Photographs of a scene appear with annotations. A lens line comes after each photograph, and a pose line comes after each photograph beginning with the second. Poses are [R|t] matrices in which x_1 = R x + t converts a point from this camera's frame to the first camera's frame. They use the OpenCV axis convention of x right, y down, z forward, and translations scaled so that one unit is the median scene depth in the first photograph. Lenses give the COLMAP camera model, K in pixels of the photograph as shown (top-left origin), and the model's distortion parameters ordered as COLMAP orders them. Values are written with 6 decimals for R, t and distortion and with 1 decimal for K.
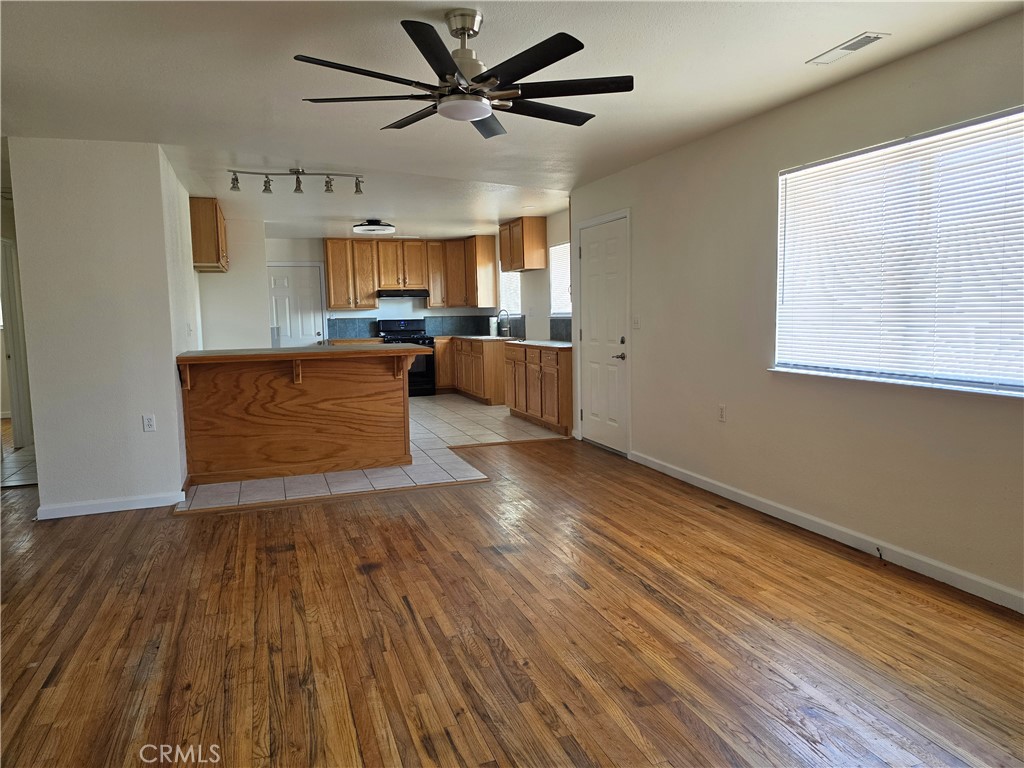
lens RADIAL K [[699.2, 0, 515.2], [0, 699.2, 386.1], [0, 0, 1]] dist [0.025937, -0.001736]
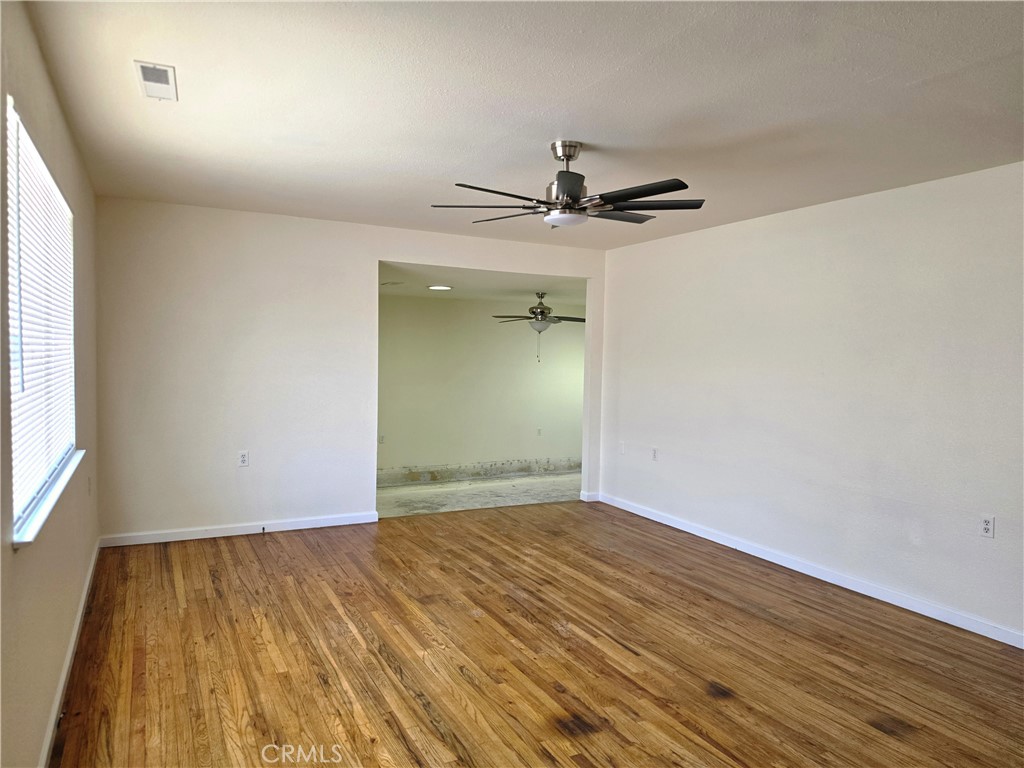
lens RADIAL K [[699.2, 0, 515.2], [0, 699.2, 386.1], [0, 0, 1]] dist [0.025937, -0.001736]
pose [[-0.991522, 0.009085, -0.129624, 0.173882], [-0.011516, 0.987484, 0.157298, -0.287987], [0.129431, 0.157457, -0.979007, 2.176961]]
